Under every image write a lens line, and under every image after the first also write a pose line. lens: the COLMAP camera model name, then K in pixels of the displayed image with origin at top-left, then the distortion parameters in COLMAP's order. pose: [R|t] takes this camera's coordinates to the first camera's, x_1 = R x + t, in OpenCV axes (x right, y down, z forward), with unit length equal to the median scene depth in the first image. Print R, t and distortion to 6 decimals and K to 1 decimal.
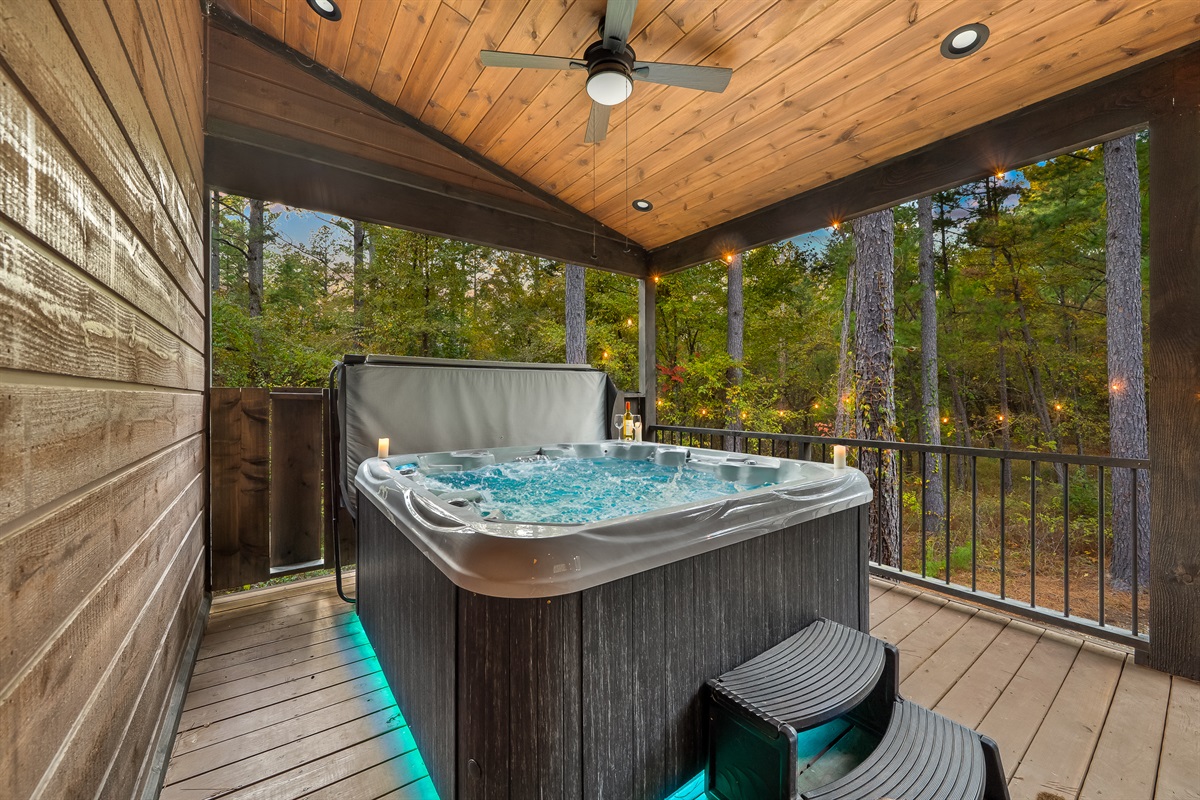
lens RADIAL K [[399.0, 0, 597.4], [0, 399.0, 395.2], [0, 0, 1]] dist [-0.004860, 0.000572]
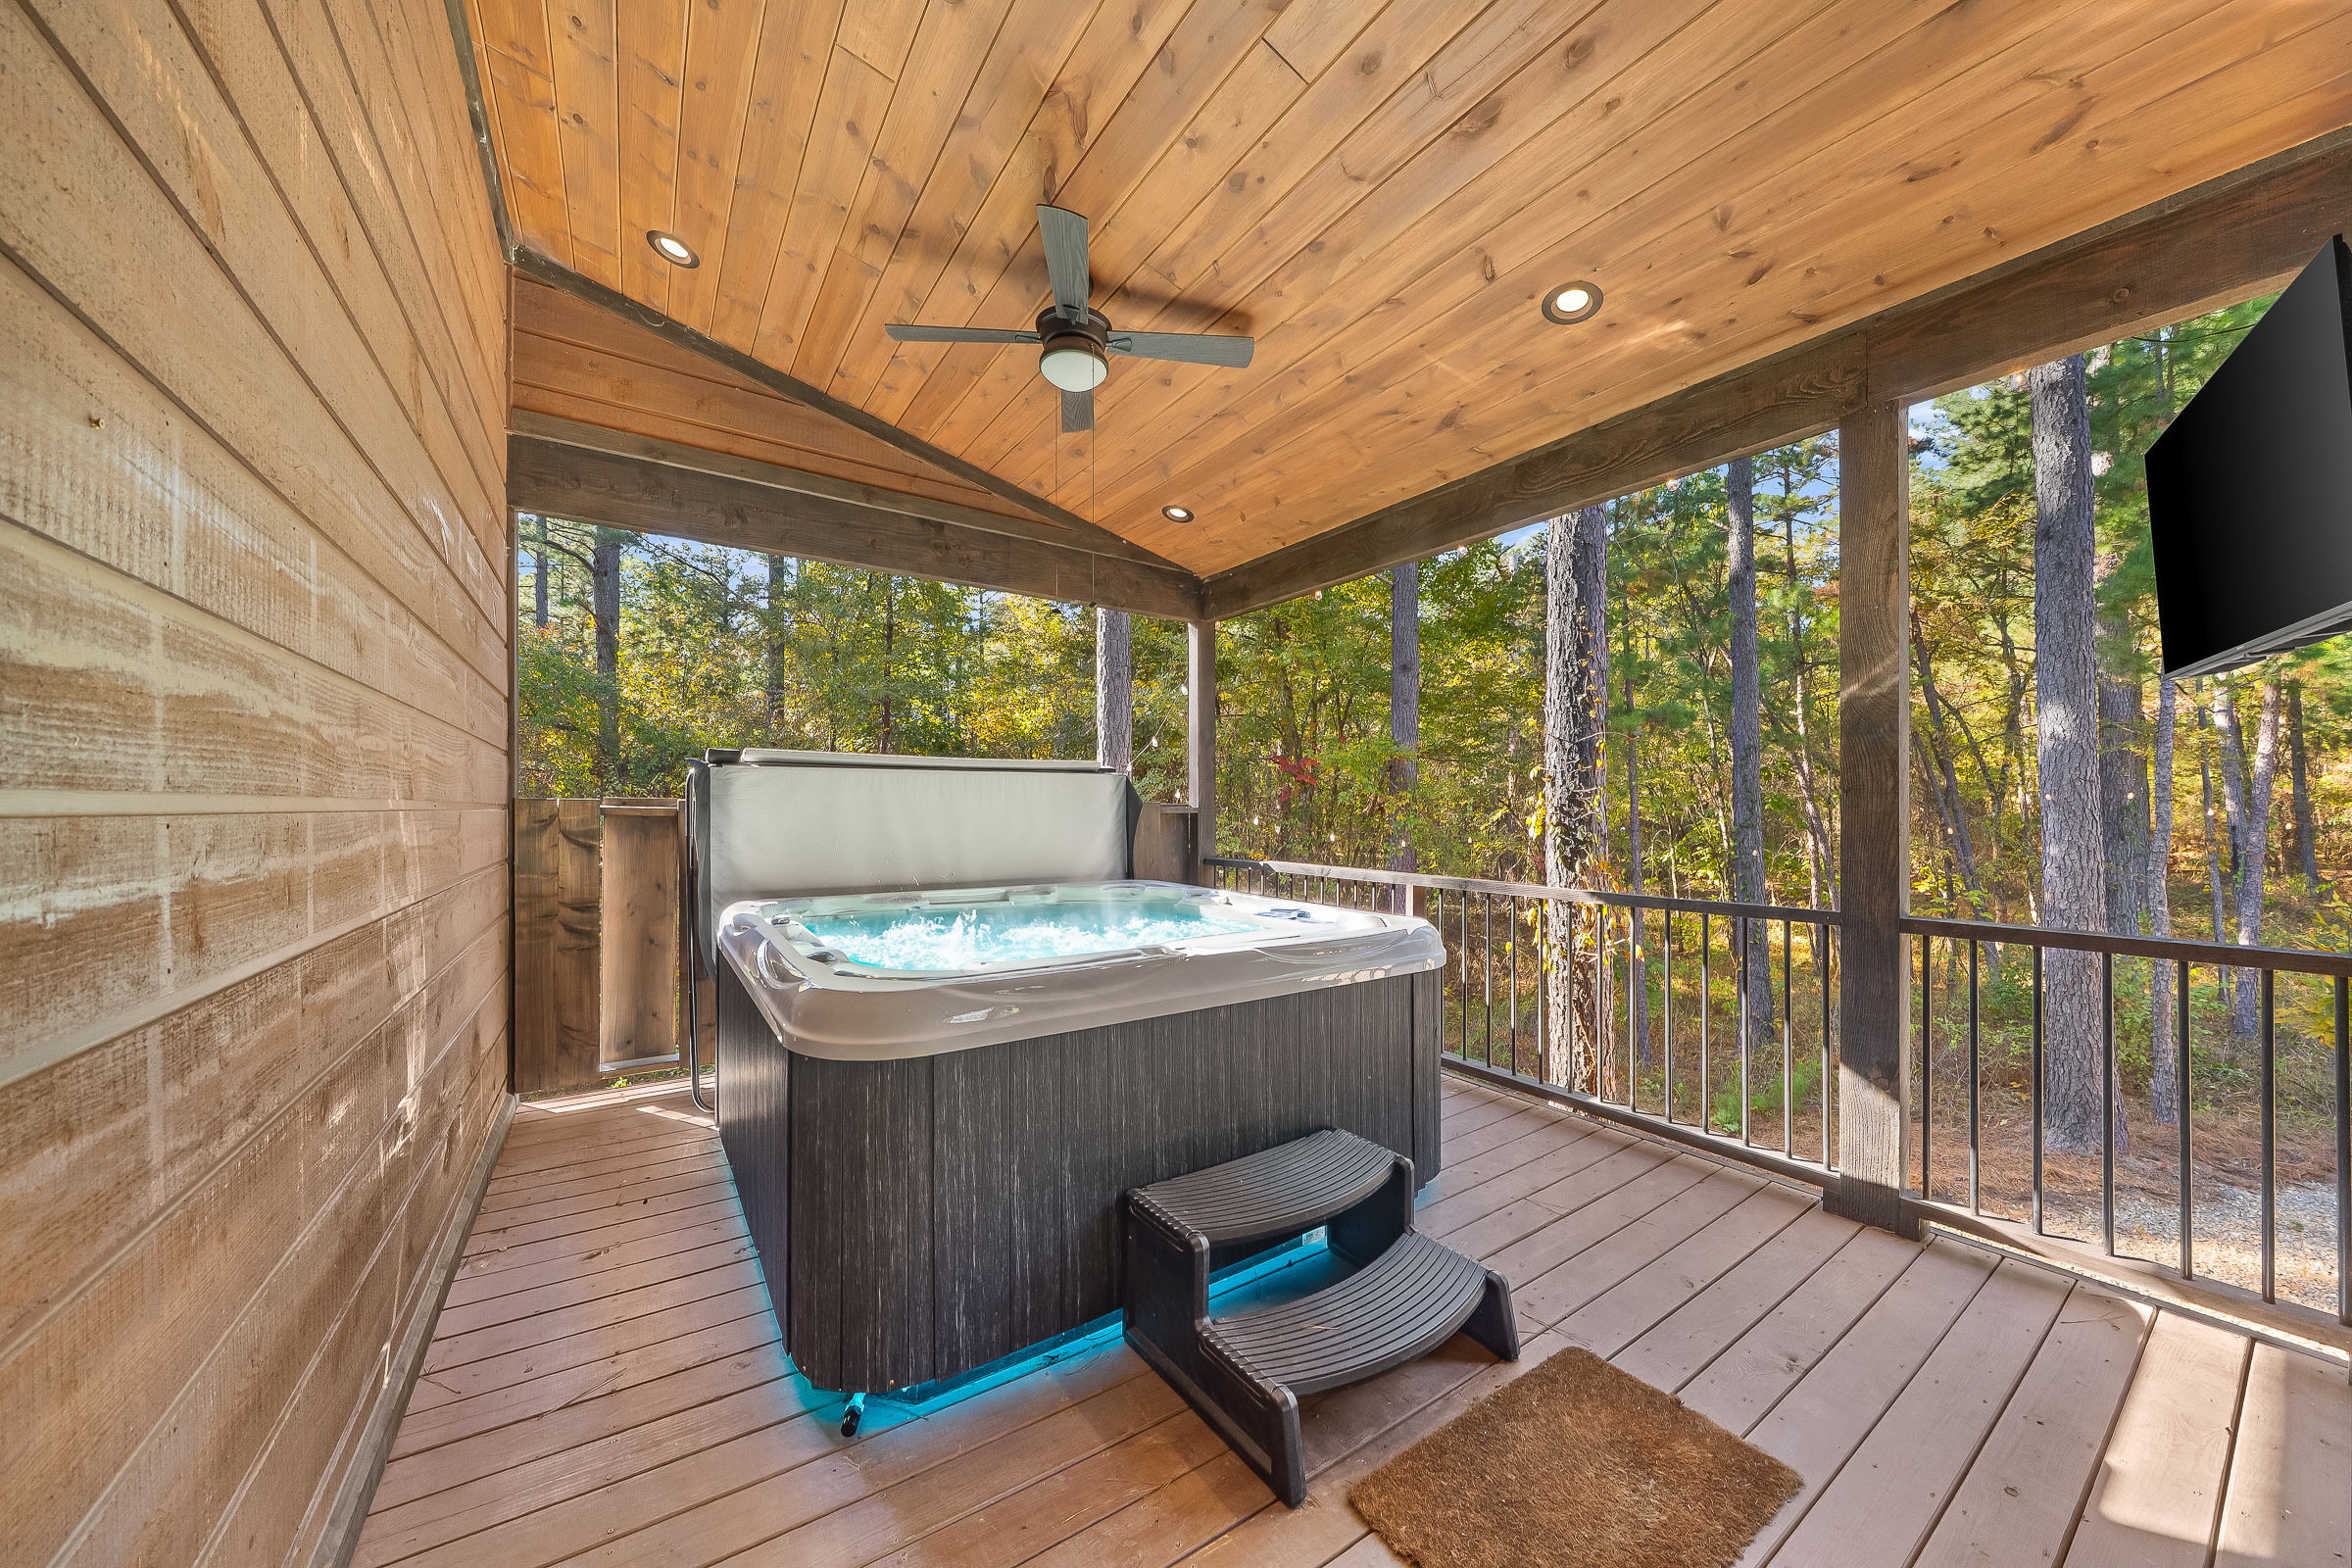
lens RADIAL K [[802.4, 0, 1282.2], [0, 802.4, 797.9], [0, 0, 1]] dist [-0.002881, -0.000302]
pose [[0.999542, 0.003415, -0.030071, 0.411871], [-0.003447, 0.999994, -0.001017, -0.025135], [0.030067, 0.001121, 0.999547, -0.359250]]
